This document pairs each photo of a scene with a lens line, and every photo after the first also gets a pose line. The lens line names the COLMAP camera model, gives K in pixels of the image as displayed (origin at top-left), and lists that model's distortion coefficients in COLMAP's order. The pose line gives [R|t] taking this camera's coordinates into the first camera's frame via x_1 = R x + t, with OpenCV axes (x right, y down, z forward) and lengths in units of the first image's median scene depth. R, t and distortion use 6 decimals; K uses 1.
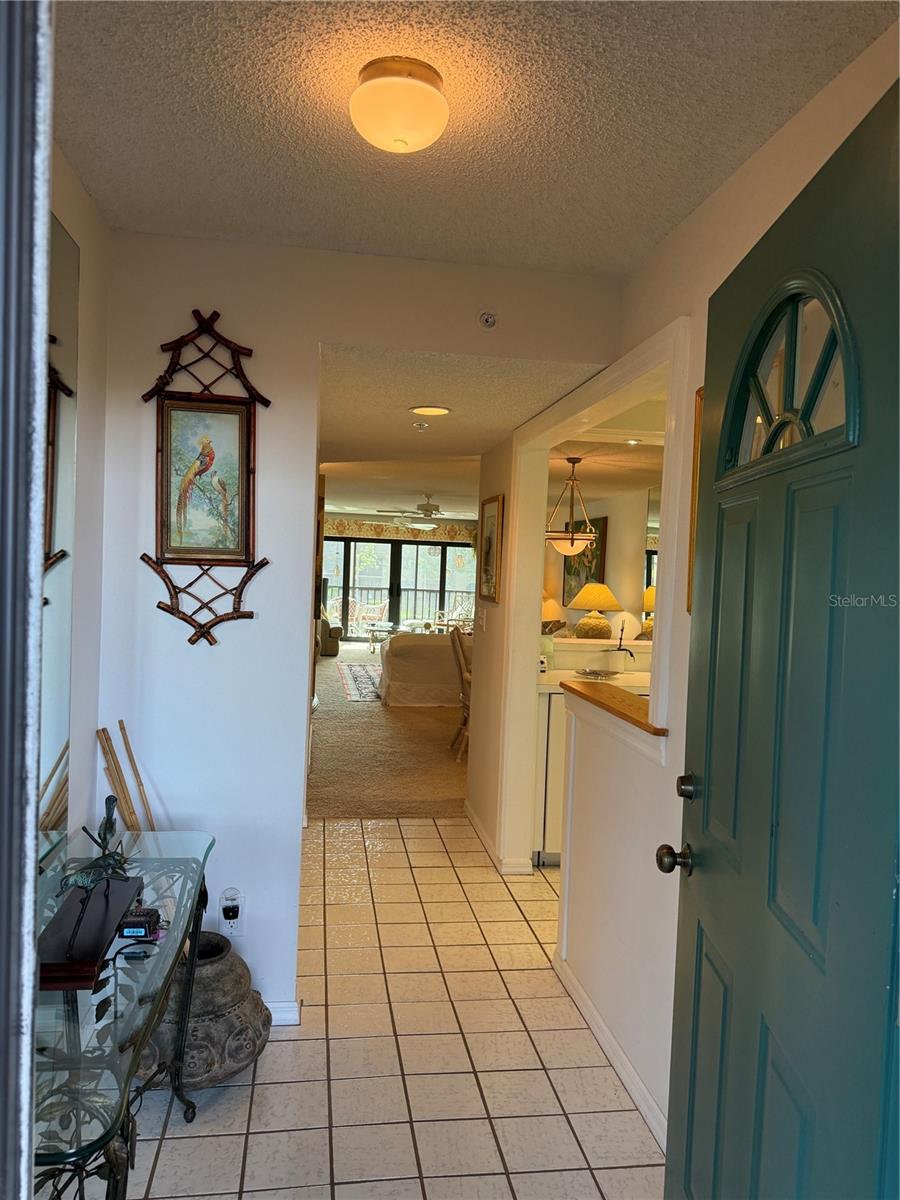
lens RADIAL K [[858.4, 0, 444.3], [0, 858.4, 609.2], [0, 0, 1]] dist [0.136721, -0.221867]
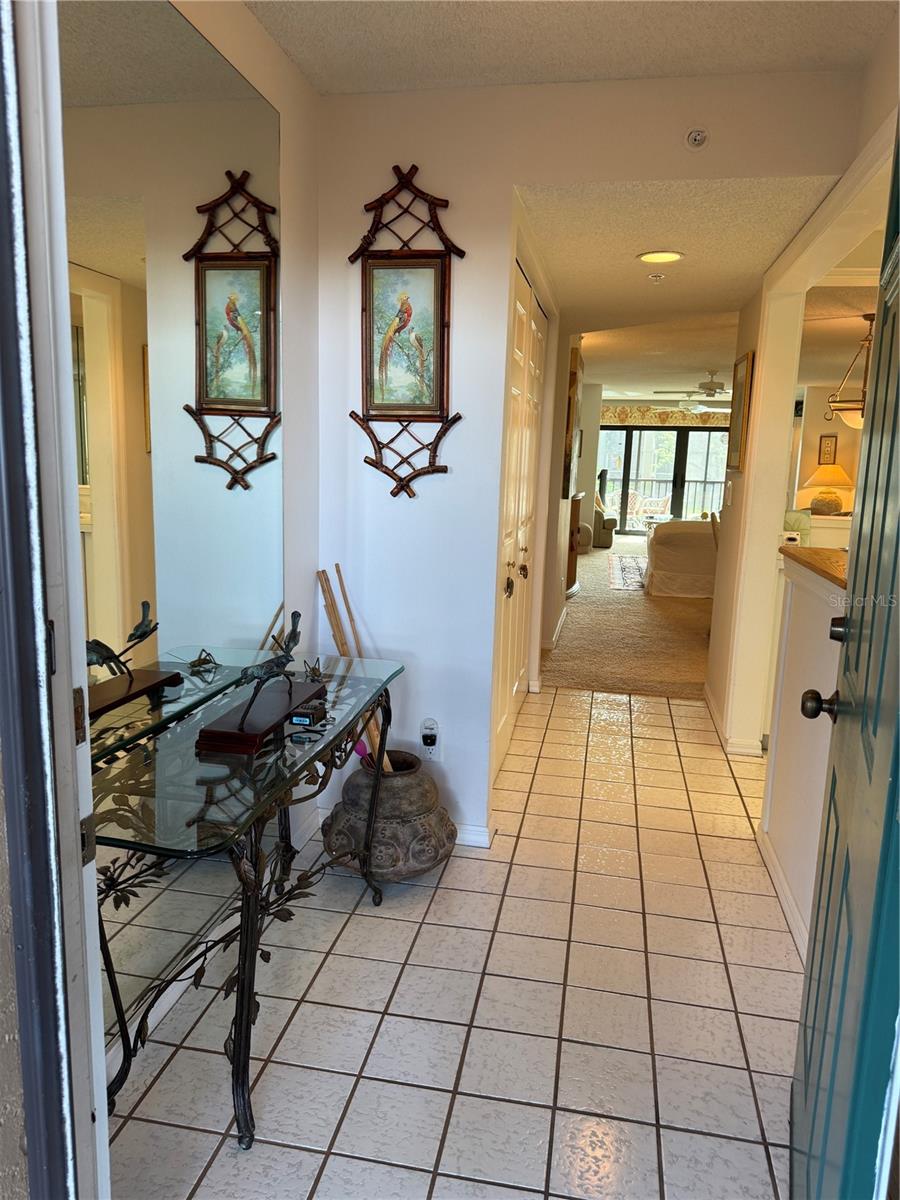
lens RADIAL K [[858.4, 0, 444.3], [0, 858.4, 609.2], [0, 0, 1]] dist [0.136721, -0.221867]
pose [[0.941903, 0.046377, -0.332668, 0.133681], [-0.008333, 0.993343, 0.114888, 0.056410], [0.335782, -0.105441, 0.936019, -0.000785]]
